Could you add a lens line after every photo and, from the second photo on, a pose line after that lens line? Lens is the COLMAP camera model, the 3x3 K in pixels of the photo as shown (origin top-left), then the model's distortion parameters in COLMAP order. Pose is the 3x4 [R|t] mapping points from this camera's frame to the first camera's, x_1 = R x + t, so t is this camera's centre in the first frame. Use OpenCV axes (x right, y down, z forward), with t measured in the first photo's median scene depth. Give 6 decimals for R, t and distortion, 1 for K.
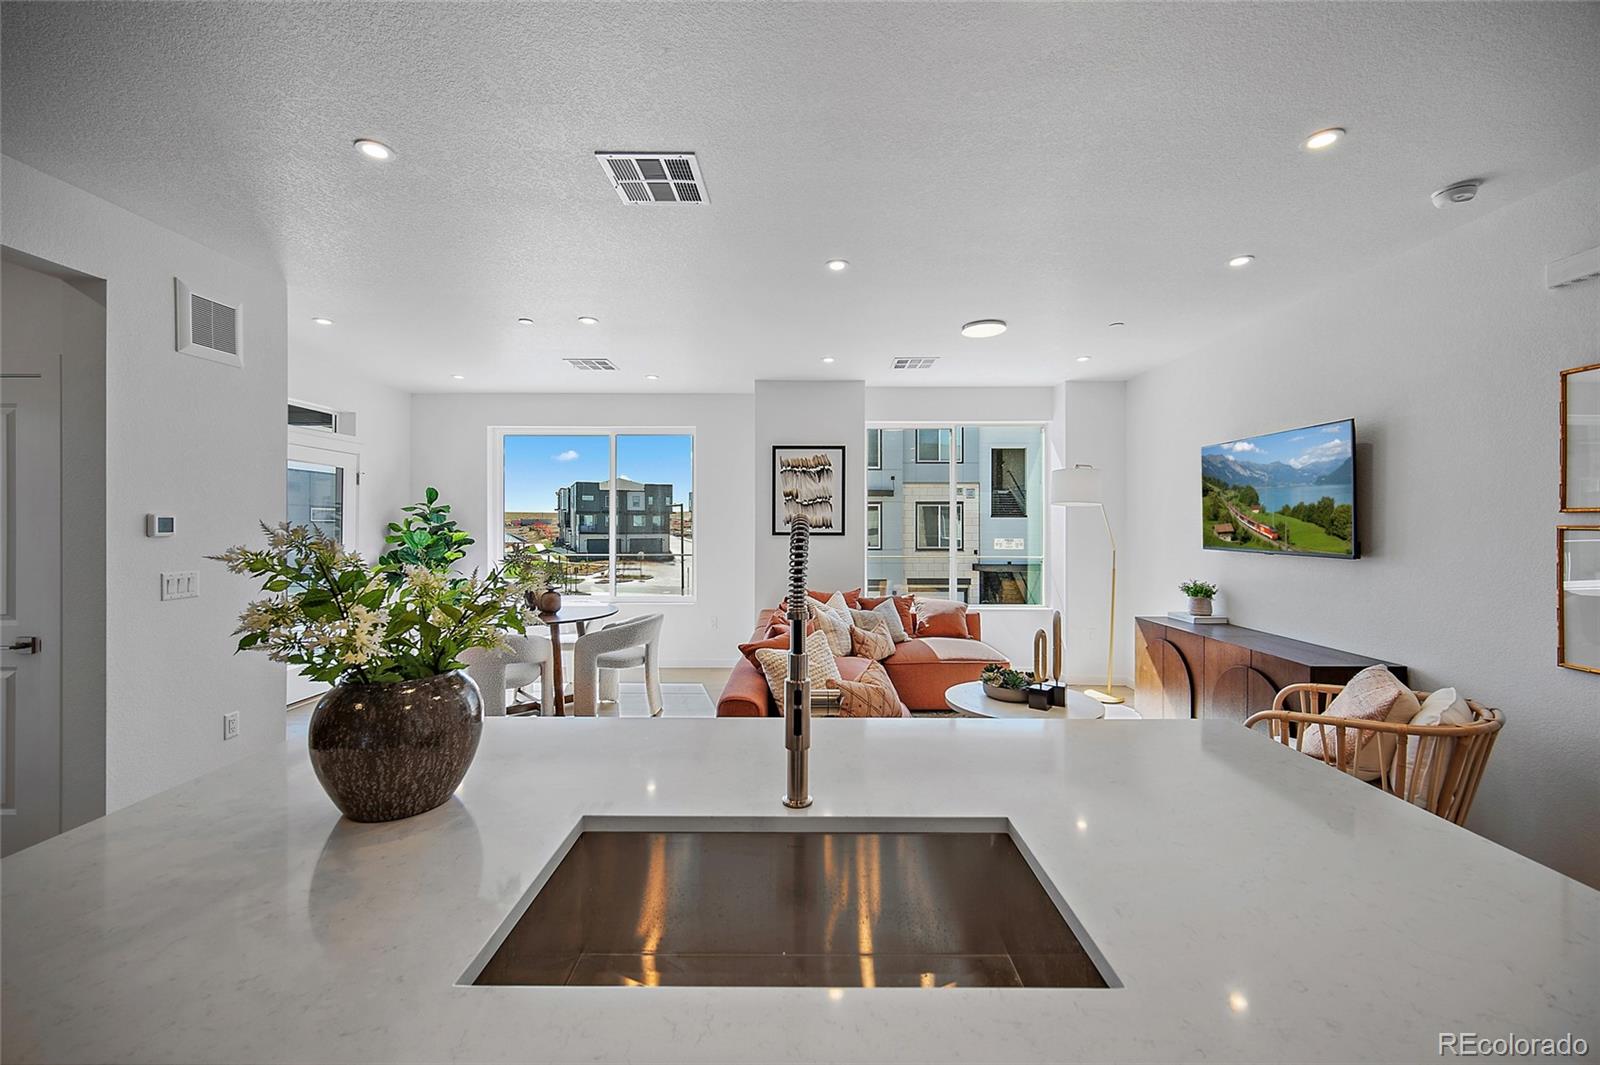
lens RADIAL K [[633.8, 0, 794.8], [0, 633.8, 533.8], [0, 0, 1]] dist [-0.005979, 0.002209]
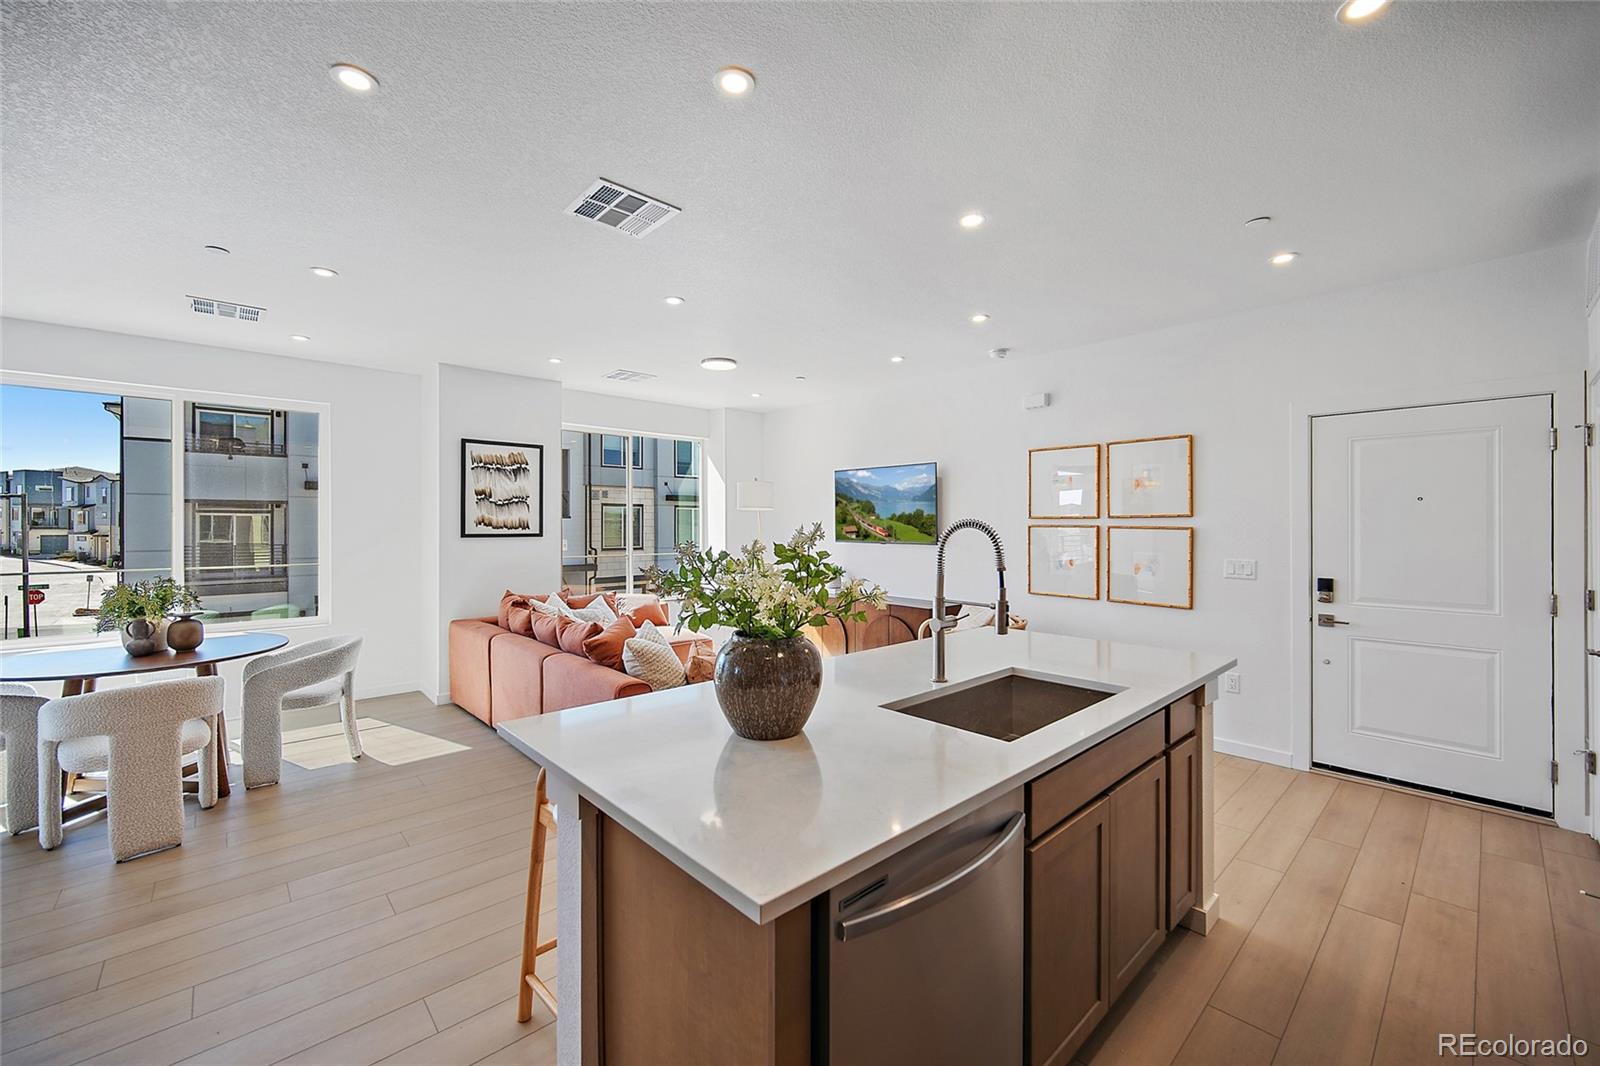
lens RADIAL K [[633.8, 0, 811.8], [0, 633.8, 534.4], [0, 0, 1]] dist [-0.005979, 0.002209]
pose [[0.716900, -0.008965, 0.697118, -0.343226], [0.010546, 0.999942, 0.002014, 0.001348], [-0.697096, 0.005908, 0.716954, 0.000927]]
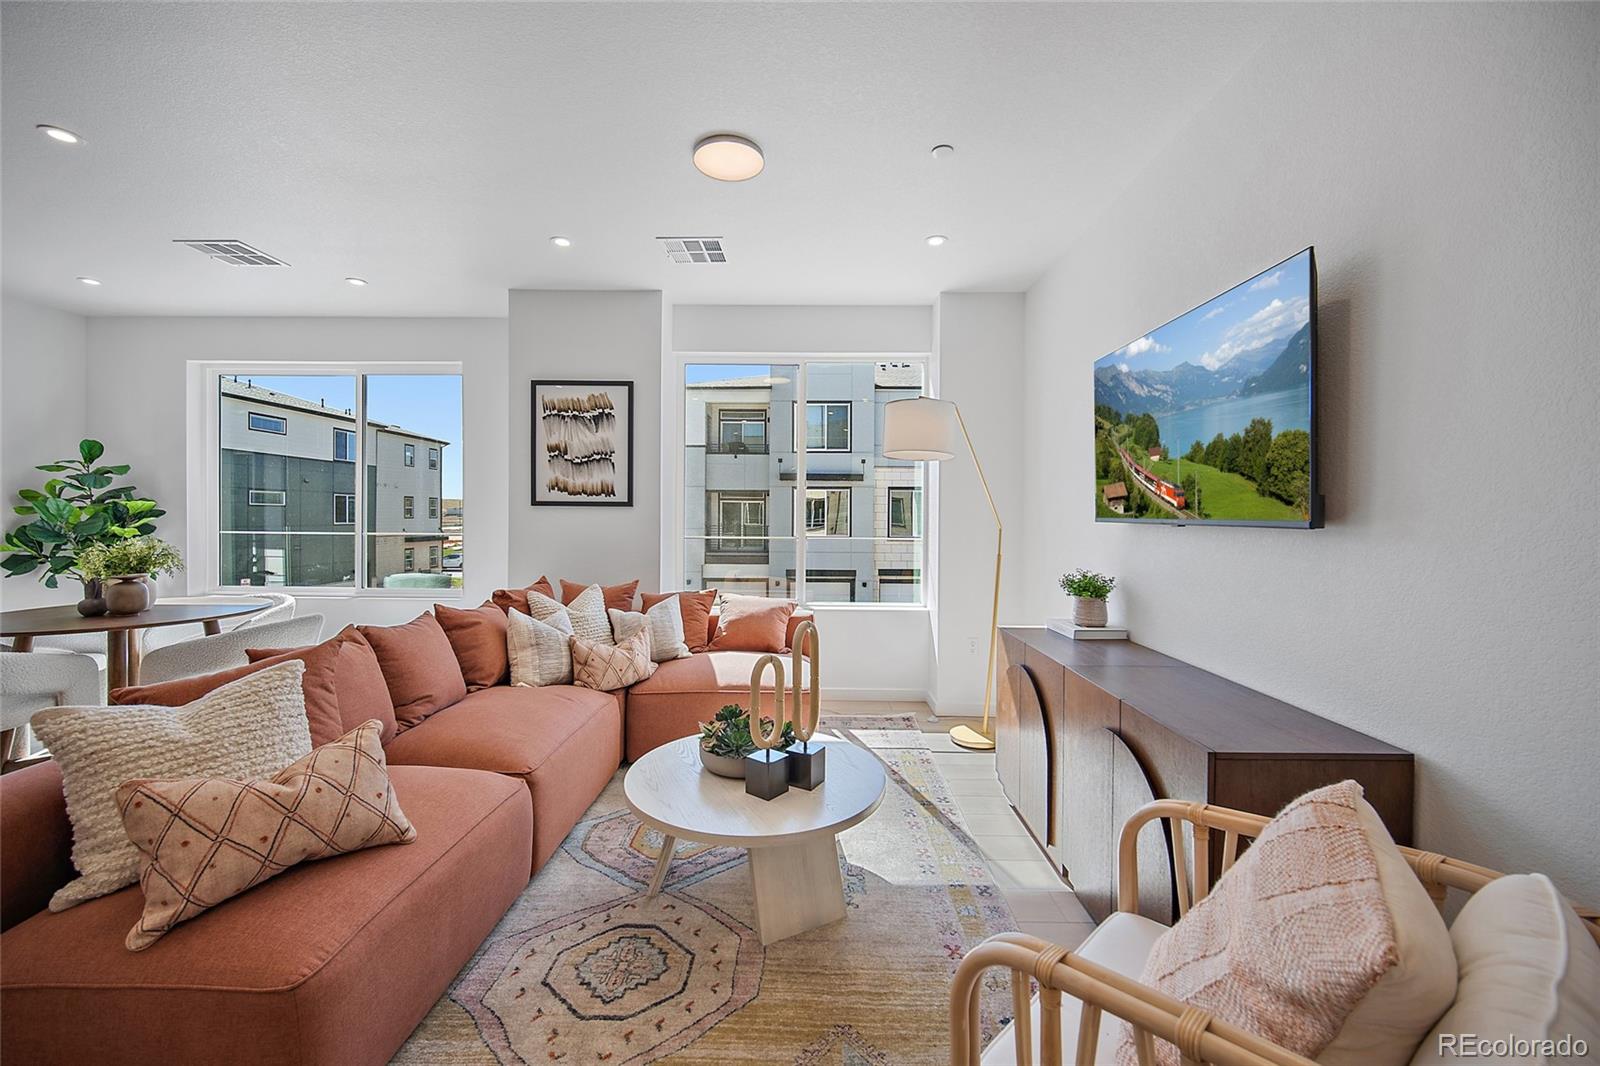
lens RADIAL K [[633.8, 0, 805.4], [0, 633.8, 520.2], [0, 0, 1]] dist [-0.005979, 0.002209]
pose [[0.999885, 0.007100, 0.013434, 0.297381], [-0.007023, 0.999959, -0.005768, 0.023061], [-0.013474, 0.005673, 0.999893, 0.309651]]
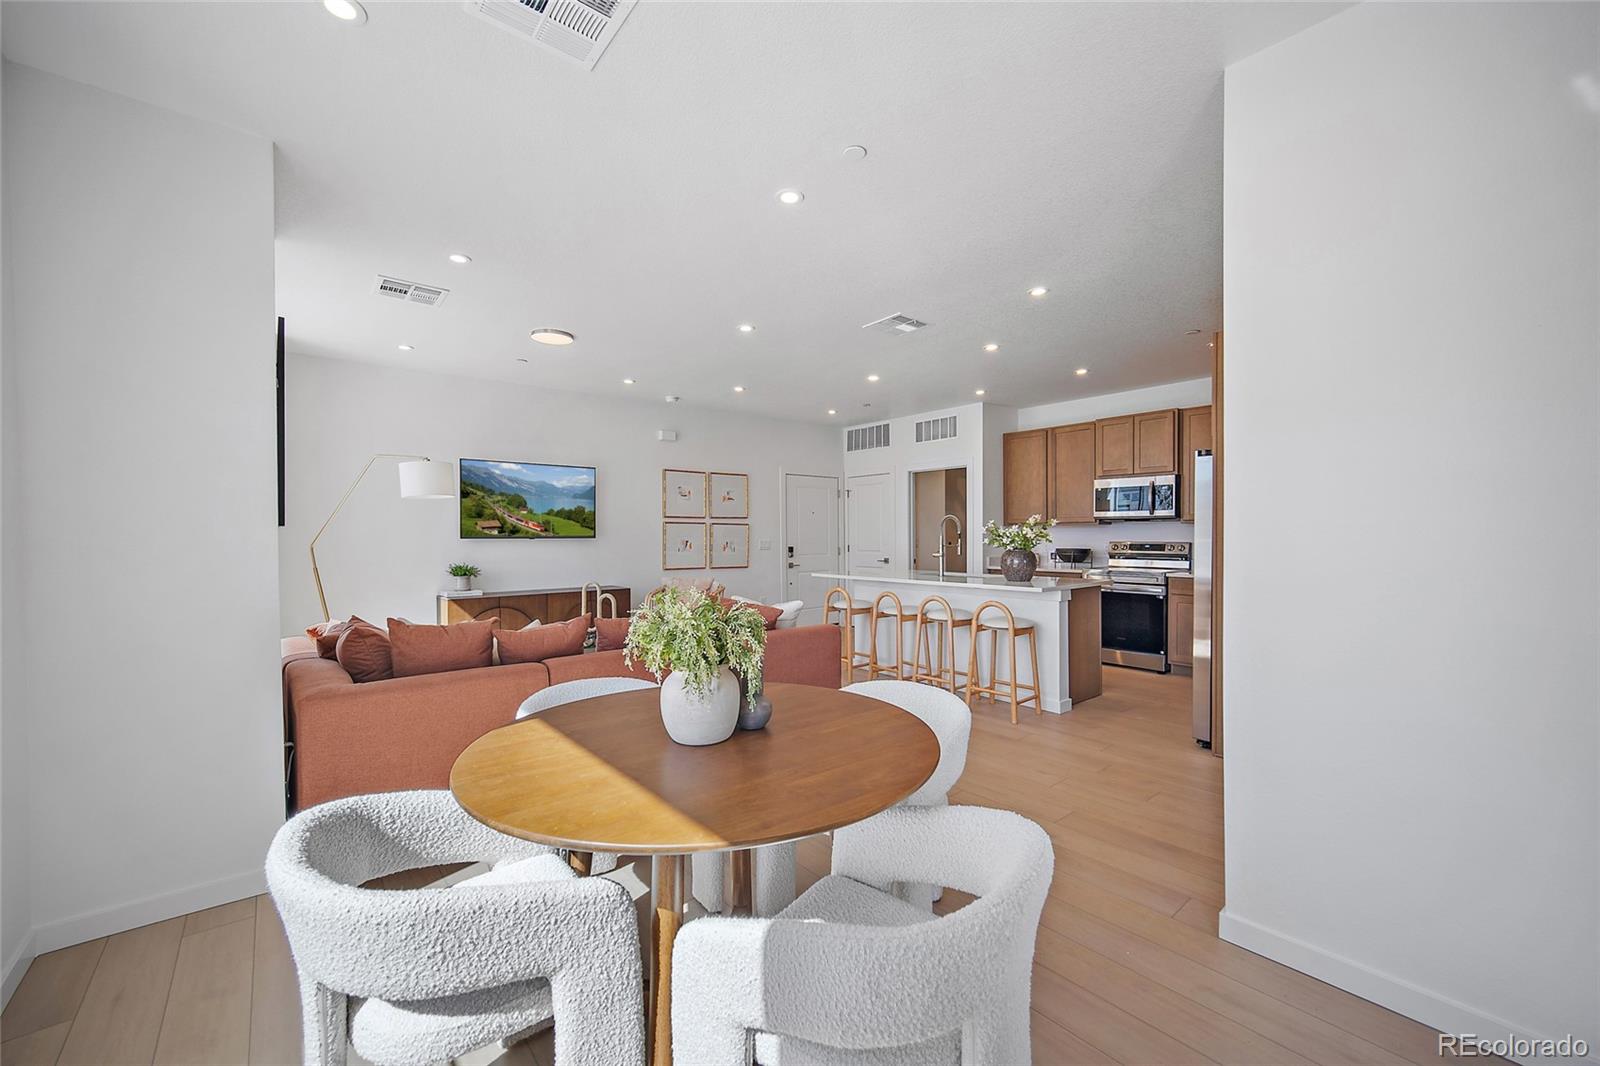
lens RADIAL K [[633.8, 0, 803.5], [0, 633.8, 540.7], [0, 0, 1]] dist [-0.005979, 0.002209]
pose [[-0.662588, -0.002922, 0.748978, -0.656865], [0.017503, 0.999659, 0.019384, 0.012549], [-0.748779, 0.025953, -0.662311, 1.149262]]
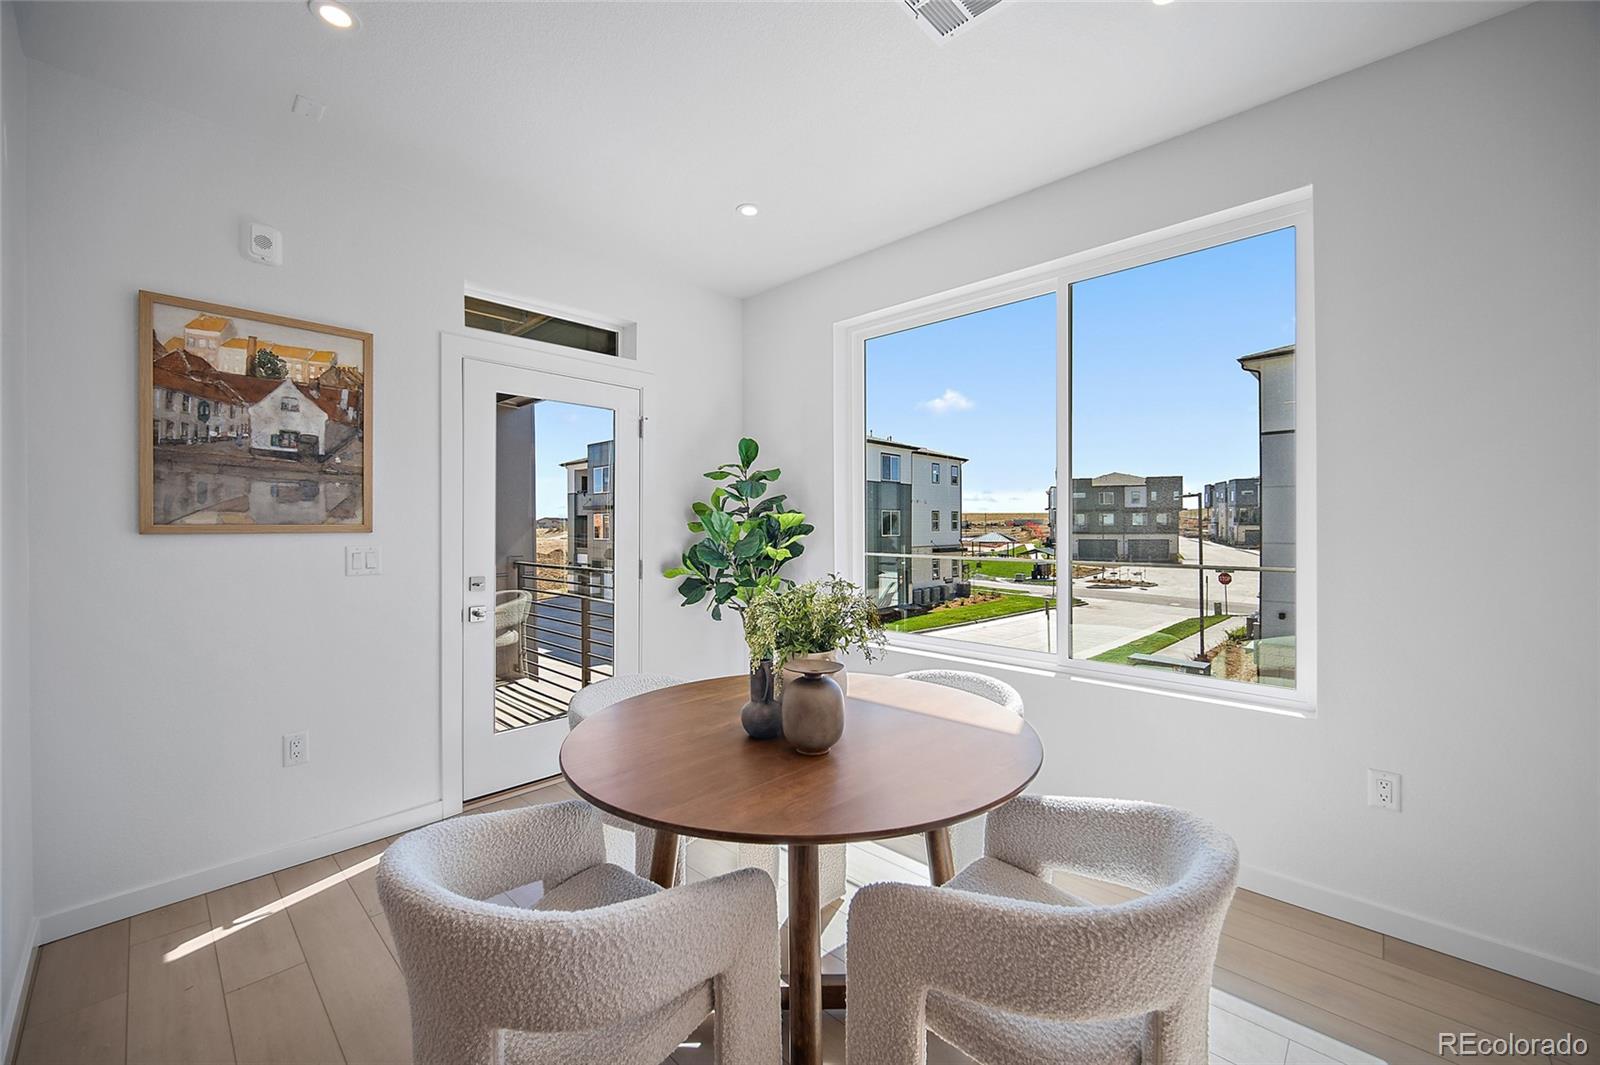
lens RADIAL K [[633.8, 0, 813.5], [0, 633.8, 529.0], [0, 0, 1]] dist [-0.005979, 0.002209]
pose [[0.753854, 0.001607, -0.657040, -0.170011], [-0.006726, 0.999963, -0.005271, 0.017416], [0.657008, 0.008393, 0.753837, 0.720423]]
